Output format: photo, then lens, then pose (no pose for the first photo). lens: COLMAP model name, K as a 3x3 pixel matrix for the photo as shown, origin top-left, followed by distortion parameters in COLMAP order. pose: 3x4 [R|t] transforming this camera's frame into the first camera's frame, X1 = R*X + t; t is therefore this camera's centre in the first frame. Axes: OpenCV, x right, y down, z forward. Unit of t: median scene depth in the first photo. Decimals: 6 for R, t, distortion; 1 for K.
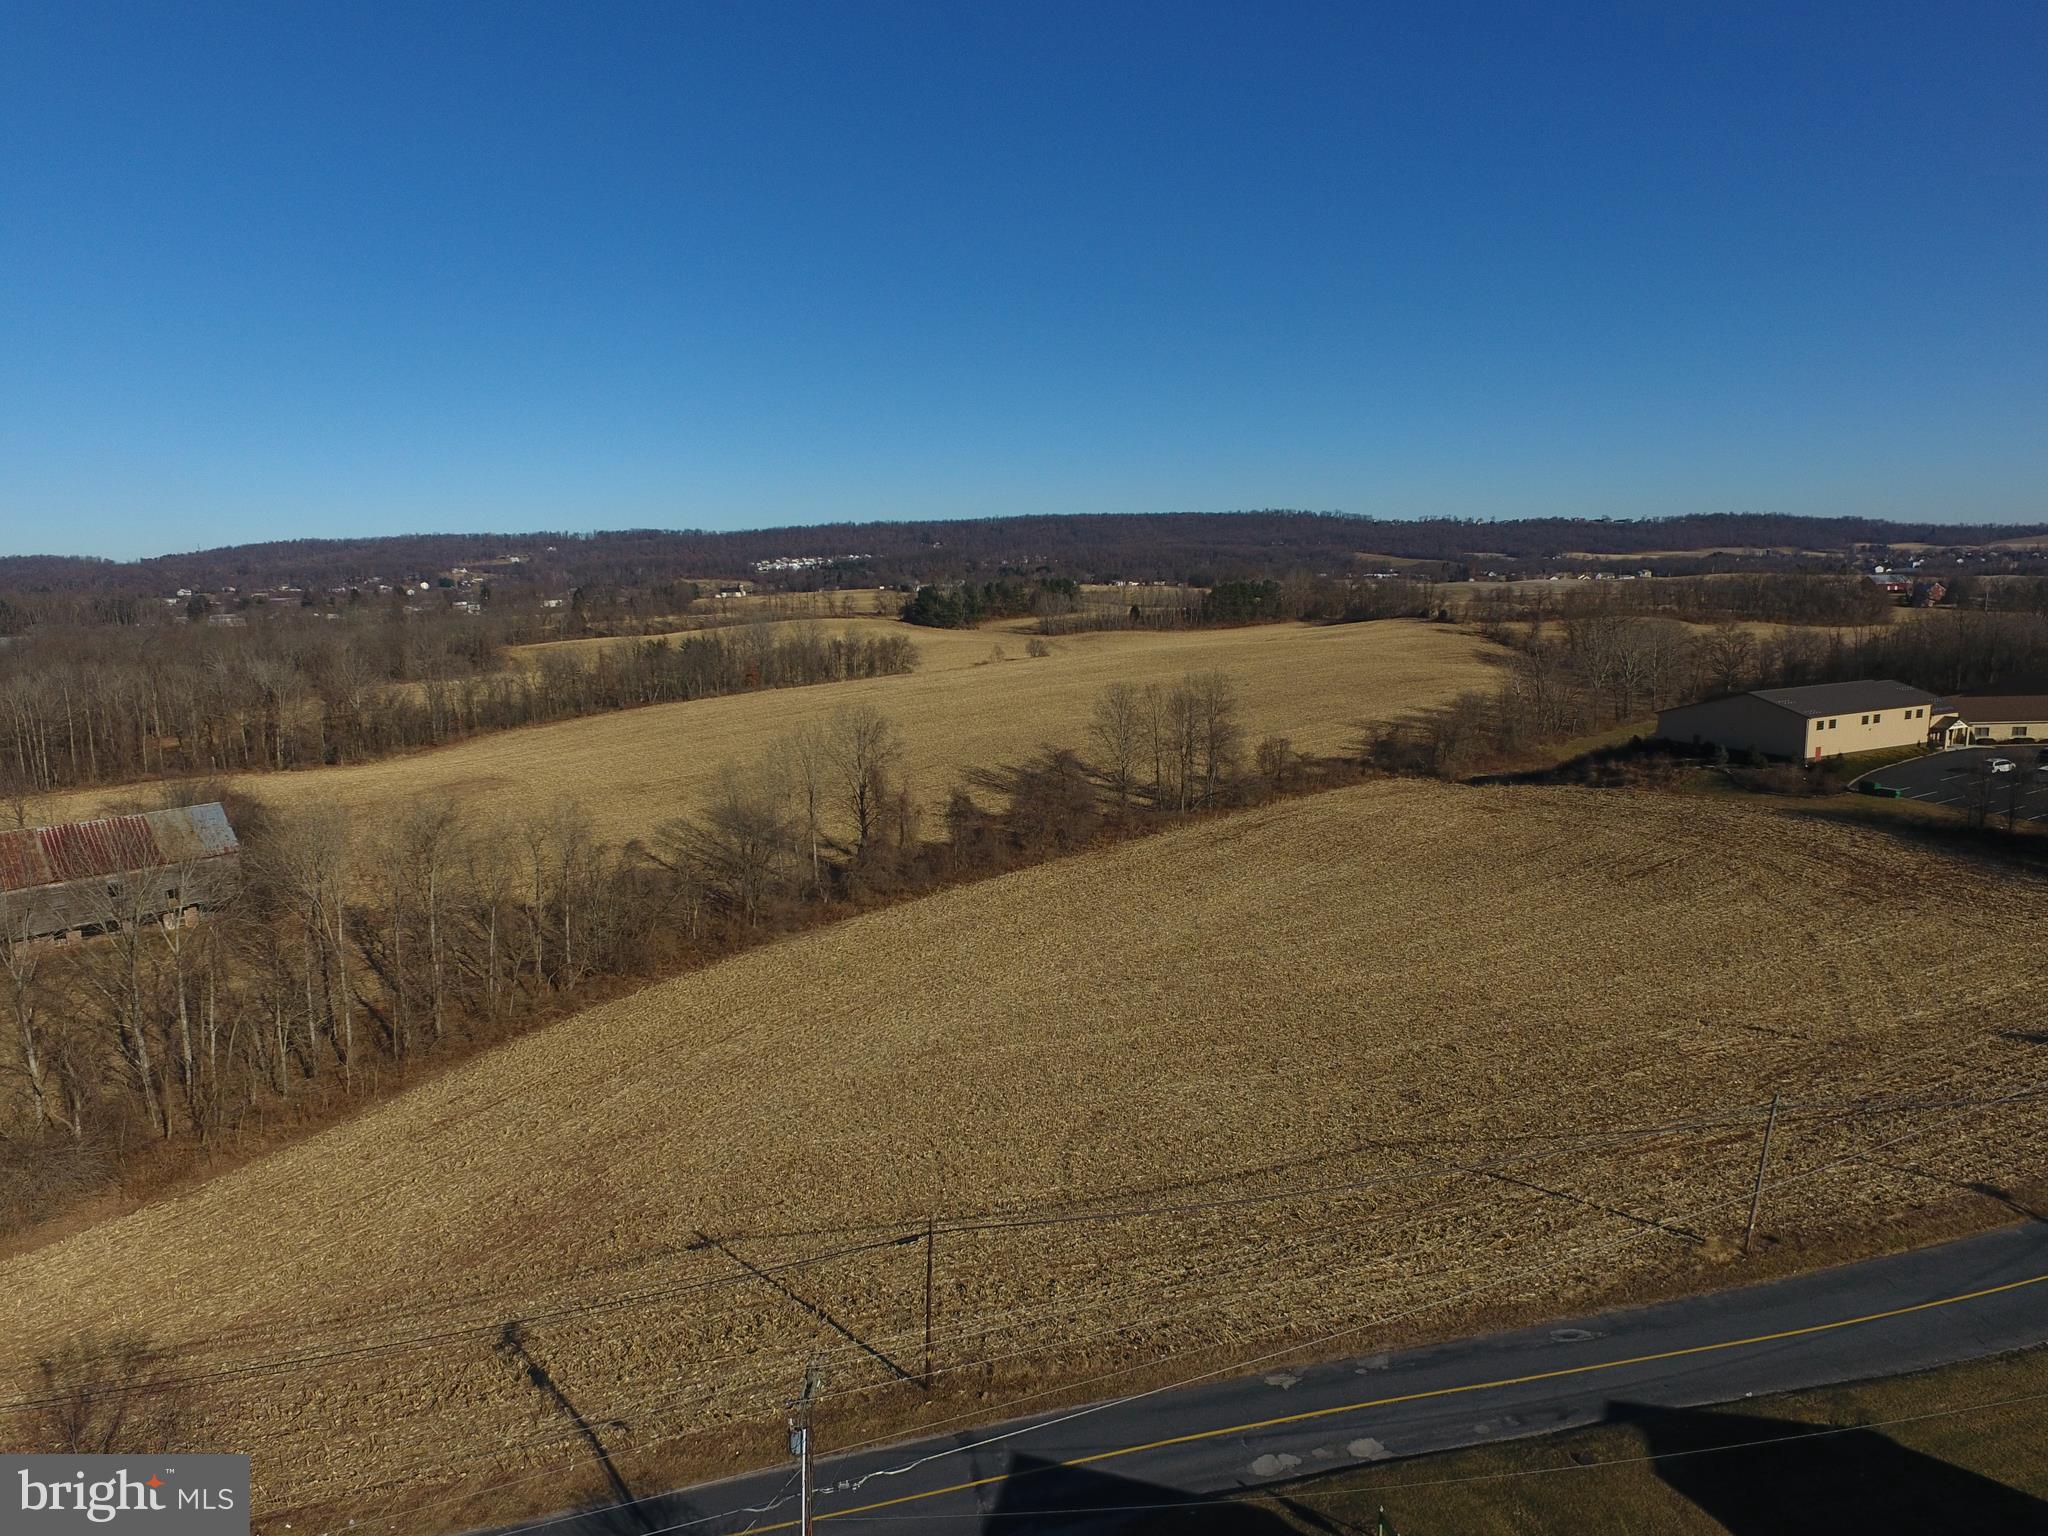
lens RADIAL K [[1189.7, 0, 1025.1], [0, 1189.7, 758.0], [0, 0, 1]] dist [-0.014873, 0.016573]
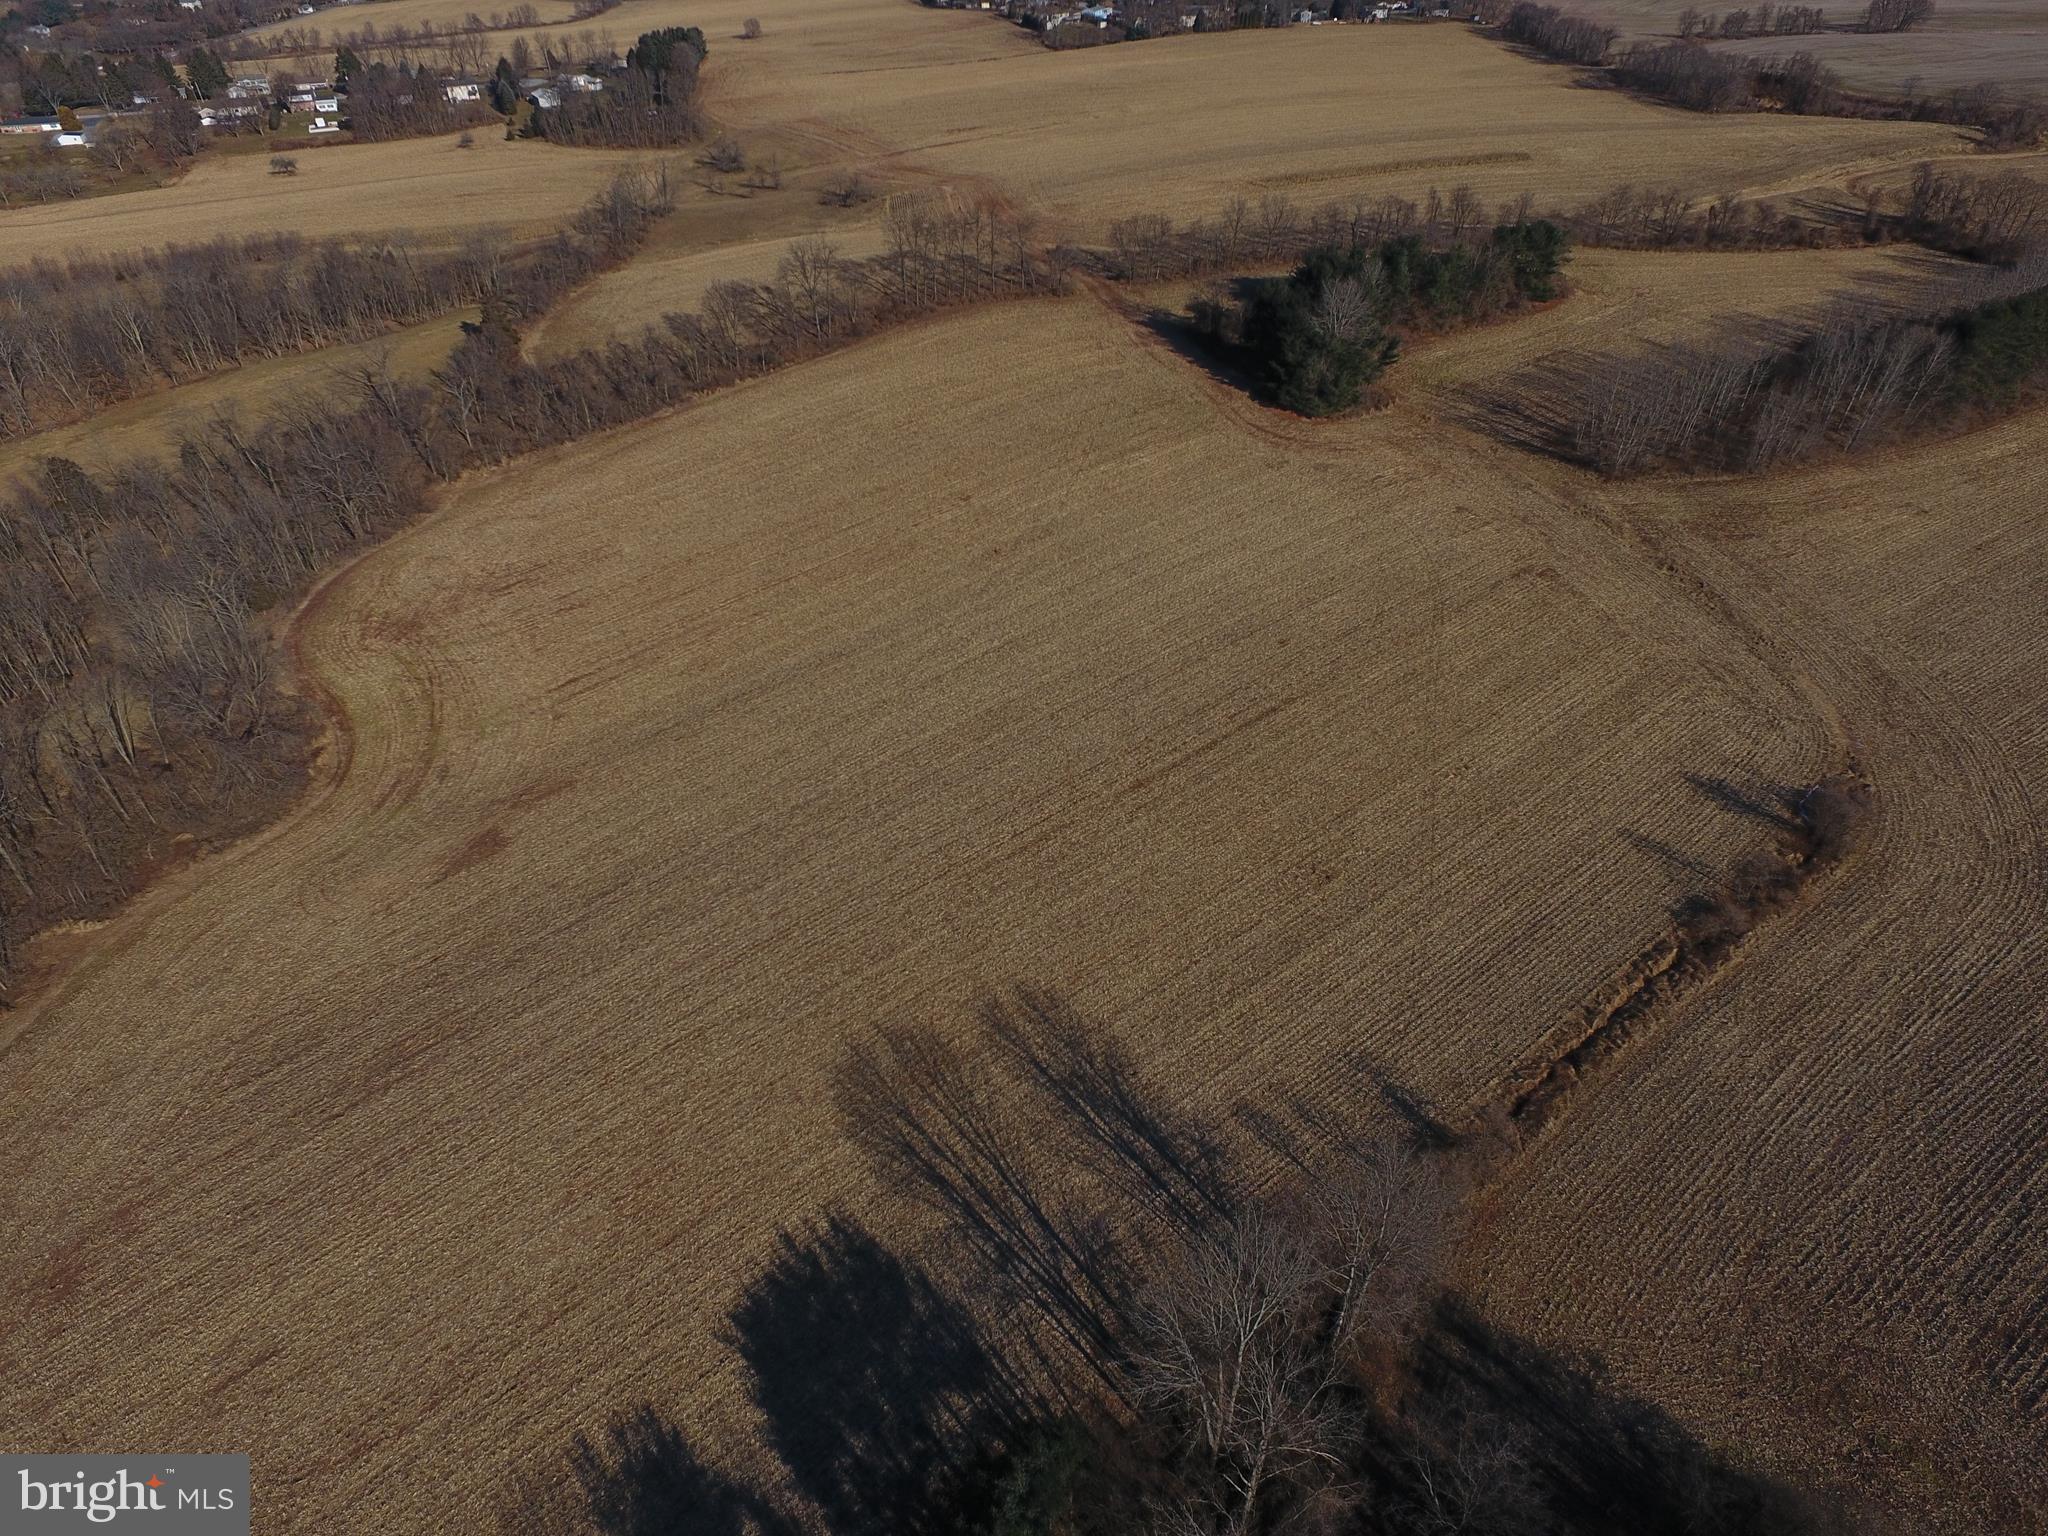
lens RADIAL K [[1189.7, 0, 1025.1], [0, 1189.7, 758.0], [0, 0, 1]] dist [-0.014873, 0.016573]
pose [[0.999573, 0.025313, -0.014617, -0.588728], [-0.015130, 0.875925, 0.482211, -0.713199], [0.025009, -0.481783, 0.875933, 1.897150]]
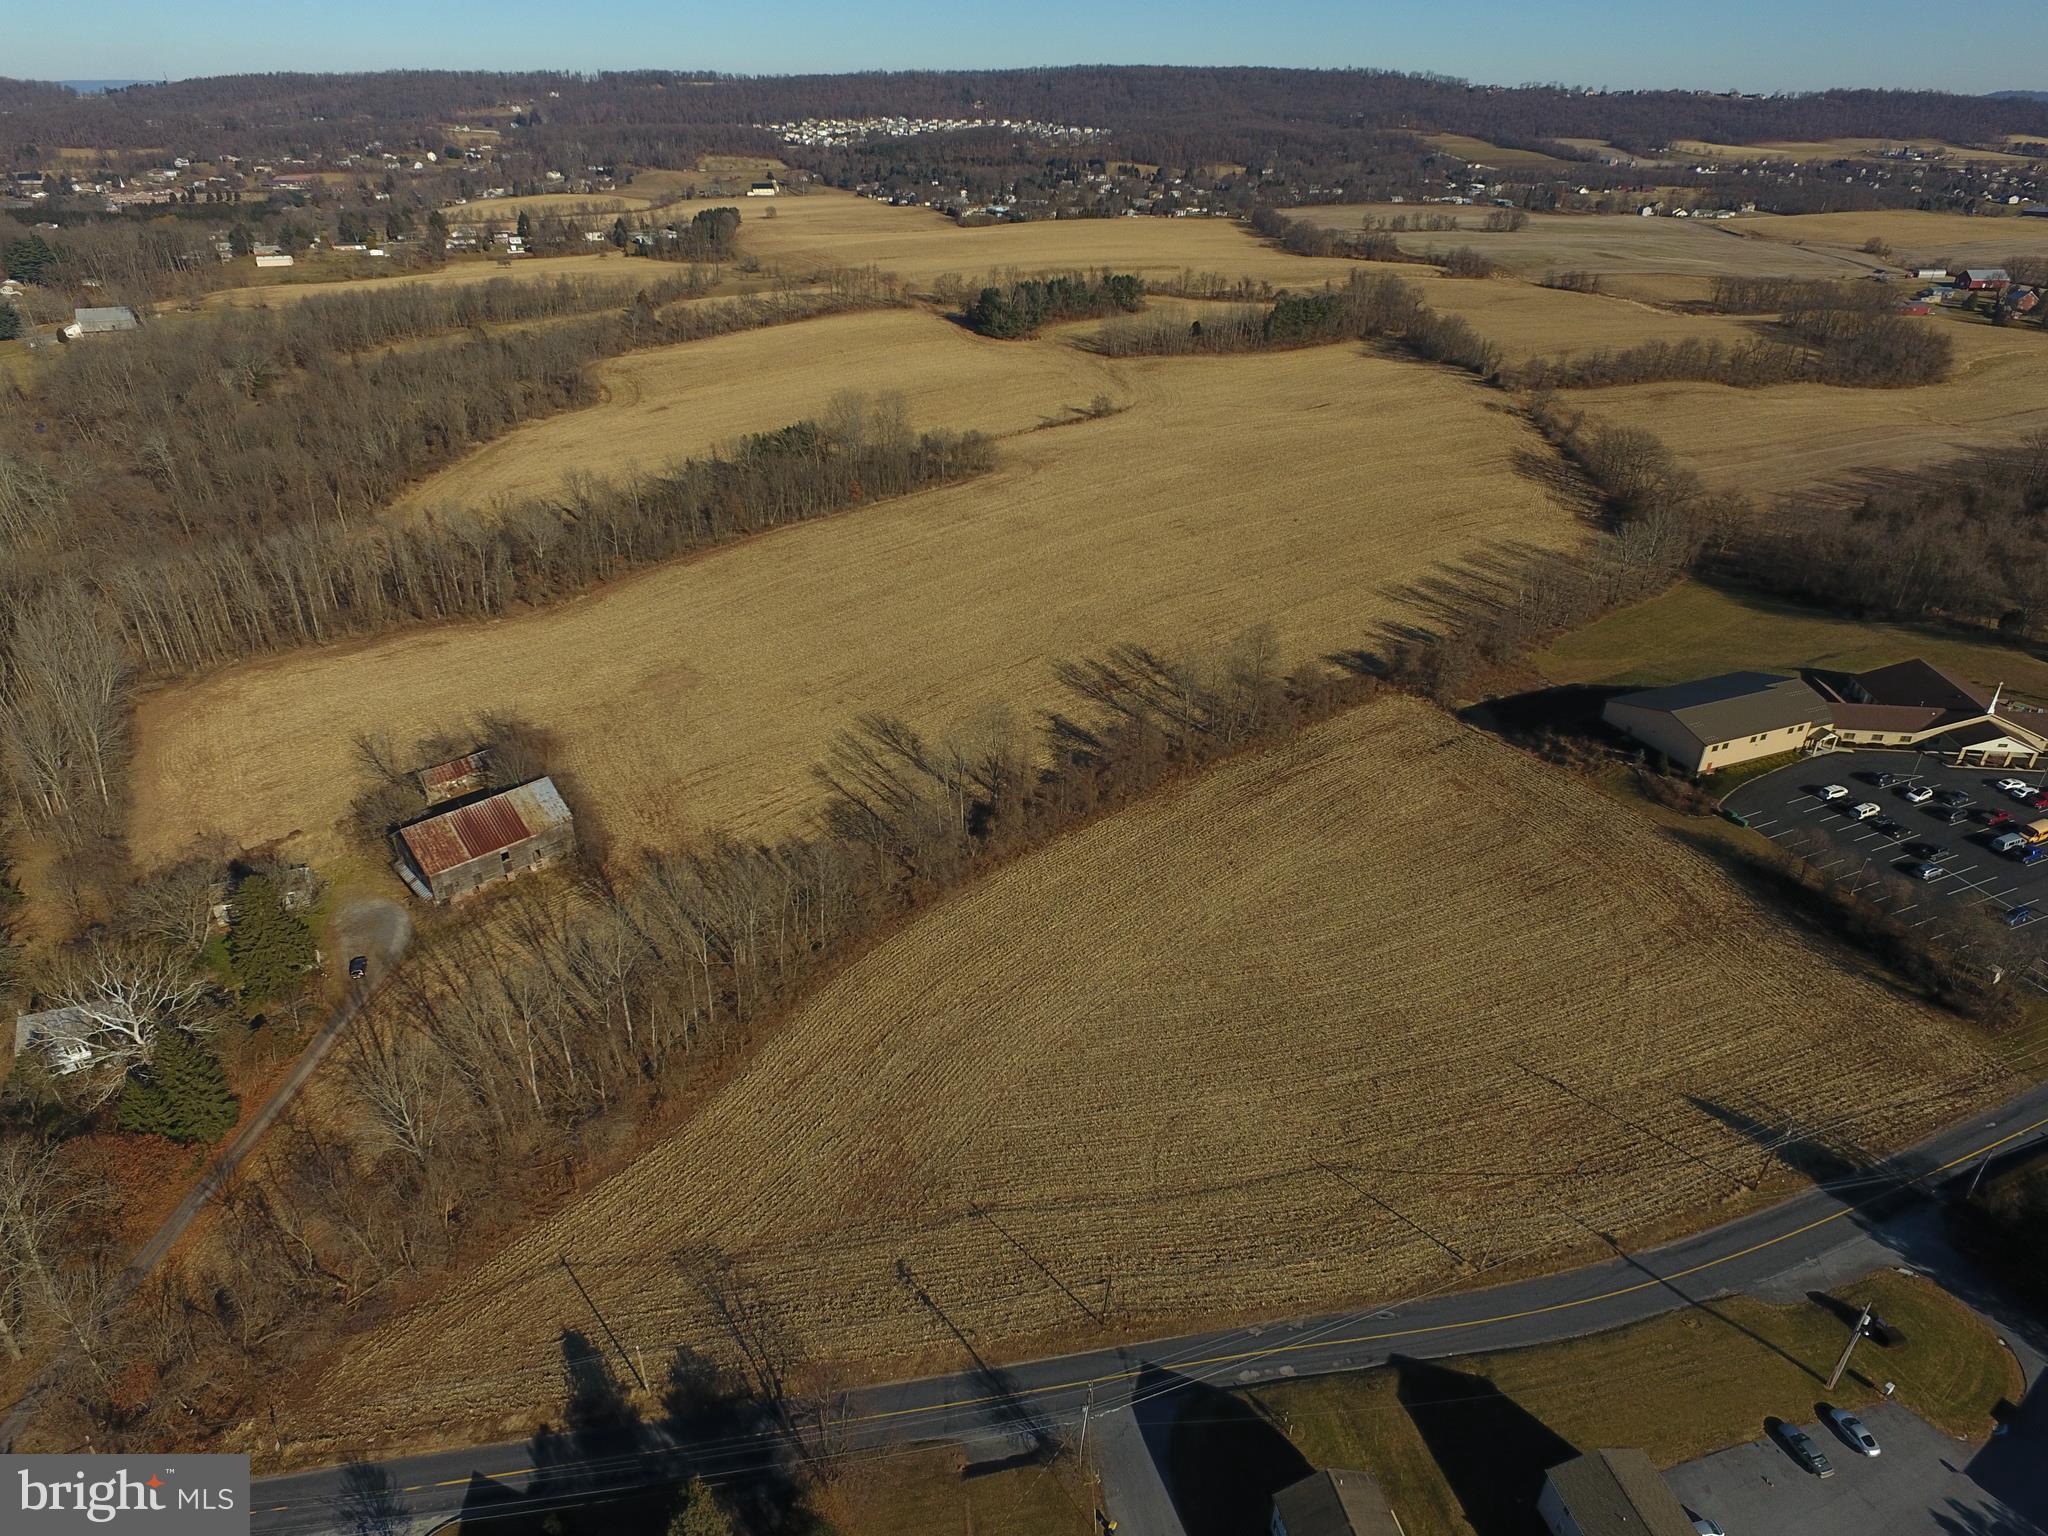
lens RADIAL K [[1189.7, 0, 1025.1], [0, 1189.7, 758.0], [0, 0, 1]] dist [-0.014873, 0.016573]
pose [[0.998971, 0.043436, -0.013023, -0.082441], [-0.036287, 0.937951, 0.344864, -0.426619], [0.027194, -0.344036, 0.938563, -0.262889]]
